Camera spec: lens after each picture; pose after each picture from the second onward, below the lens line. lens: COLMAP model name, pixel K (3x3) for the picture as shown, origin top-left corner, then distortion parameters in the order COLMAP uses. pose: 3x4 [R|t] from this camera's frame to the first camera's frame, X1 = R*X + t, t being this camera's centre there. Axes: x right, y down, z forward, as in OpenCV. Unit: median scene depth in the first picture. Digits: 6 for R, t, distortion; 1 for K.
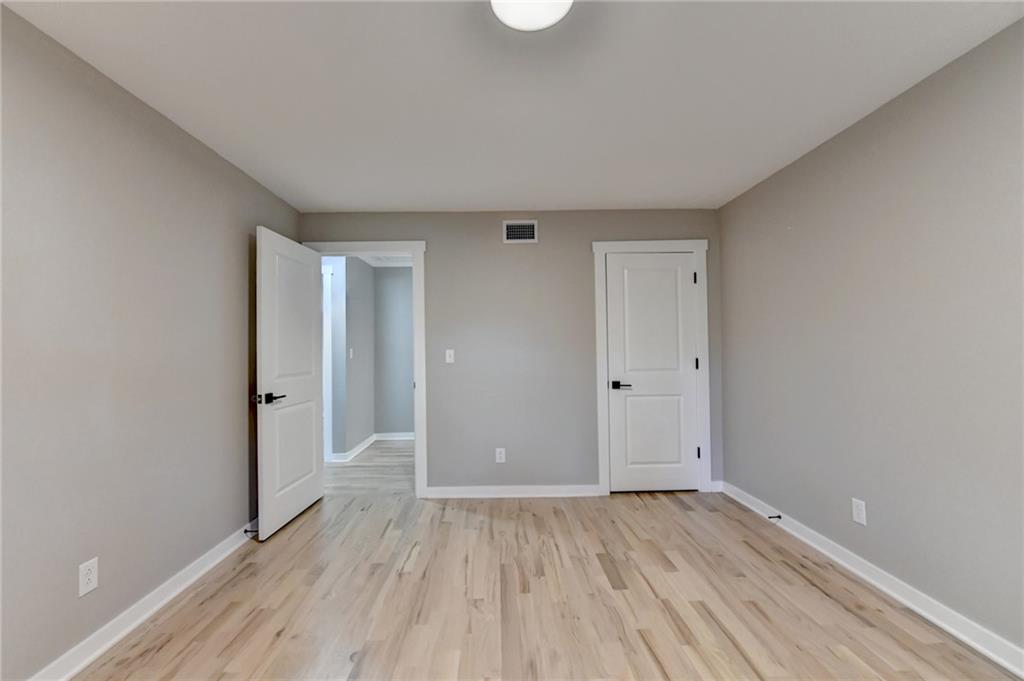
lens RADIAL K [[411.3, 0, 511.7], [0, 411.3, 342.6], [0, 0, 1]] dist [-0.014738, -0.002193]
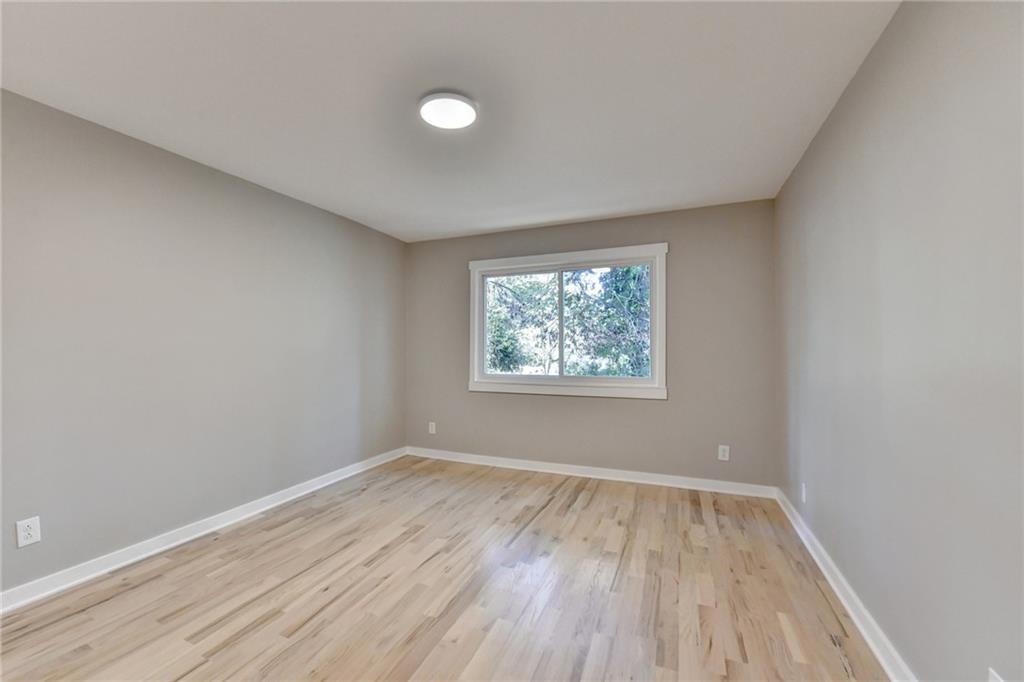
lens RADIAL K [[411.6, 0, 507.0], [0, 411.6, 346.5], [0, 0, 1]] dist [-0.013685, -0.002573]
pose [[-0.915042, 0.018683, 0.402925, -0.541714], [0.008376, 0.999591, -0.027329, 0.055149], [-0.403271, -0.021632, -0.914825, 1.640058]]
